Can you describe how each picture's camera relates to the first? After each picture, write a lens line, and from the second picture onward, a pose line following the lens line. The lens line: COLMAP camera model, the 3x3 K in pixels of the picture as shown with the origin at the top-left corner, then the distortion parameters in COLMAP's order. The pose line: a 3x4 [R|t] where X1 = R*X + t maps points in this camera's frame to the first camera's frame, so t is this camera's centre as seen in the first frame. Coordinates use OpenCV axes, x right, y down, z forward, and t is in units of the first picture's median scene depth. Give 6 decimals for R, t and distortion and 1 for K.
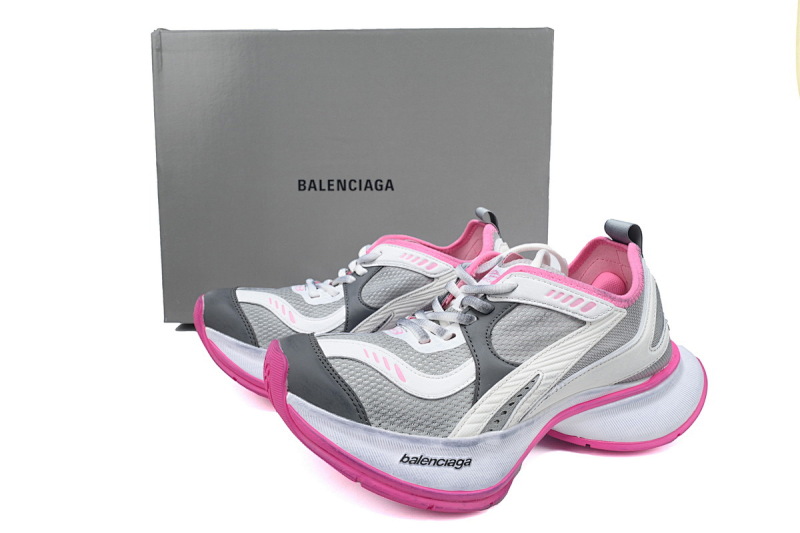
lens RADIAL K [[575.7, 0, 400.7], [0, 575.7, 265.7], [0, 0, 1]] dist [-0.072281, -0.001619]
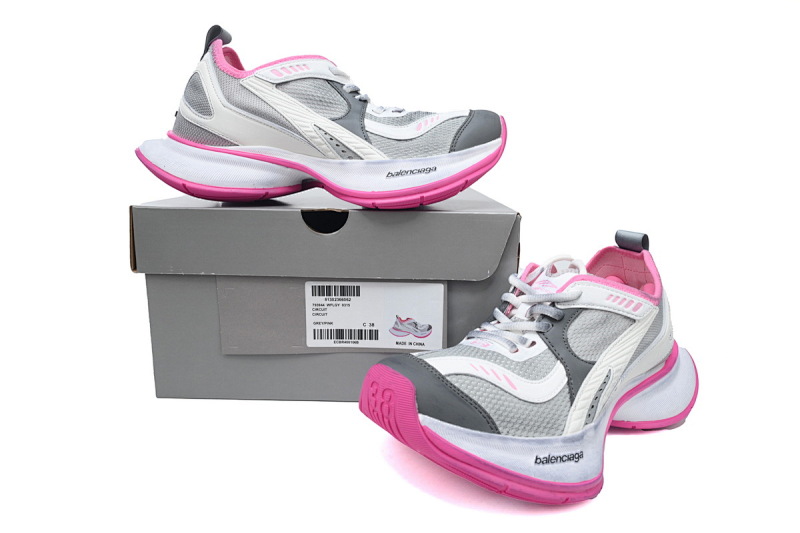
lens RADIAL K [[575.7, 0, 401.9], [0, 575.7, 266.3], [0, 0, 1]] dist [-0.072281, -0.001619]
pose [[0.952914, -0.051270, 0.298876, -0.472290], [0.055208, 0.998464, -0.004742, -0.031953], [-0.298173, 0.021019, 0.954280, 0.038718]]
